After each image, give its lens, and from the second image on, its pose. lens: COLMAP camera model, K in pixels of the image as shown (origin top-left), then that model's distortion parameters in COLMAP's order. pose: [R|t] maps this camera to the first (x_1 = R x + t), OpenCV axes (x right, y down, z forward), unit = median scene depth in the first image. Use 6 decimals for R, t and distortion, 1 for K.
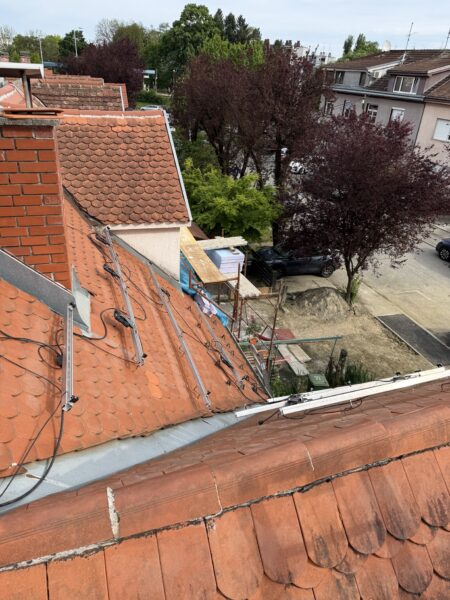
lens RADIAL K [[412.5, 0, 225.0], [0, 412.5, 300.0], [0, 0, 1]] dist [0.002724, -0.005942]
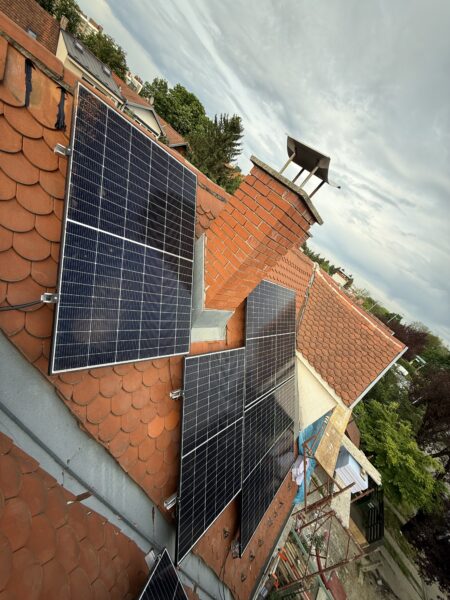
lens RADIAL K [[229.8, 0, 225.0], [0, 229.8, 300.0], [0, 0, 1]] dist [-0.001138, -0.000206]
pose [[0.392610, 0.584999, -0.709672, 0.039061], [-0.856022, 0.514574, -0.049400, -0.016881], [0.336280, 0.626889, 0.702799, 0.190013]]
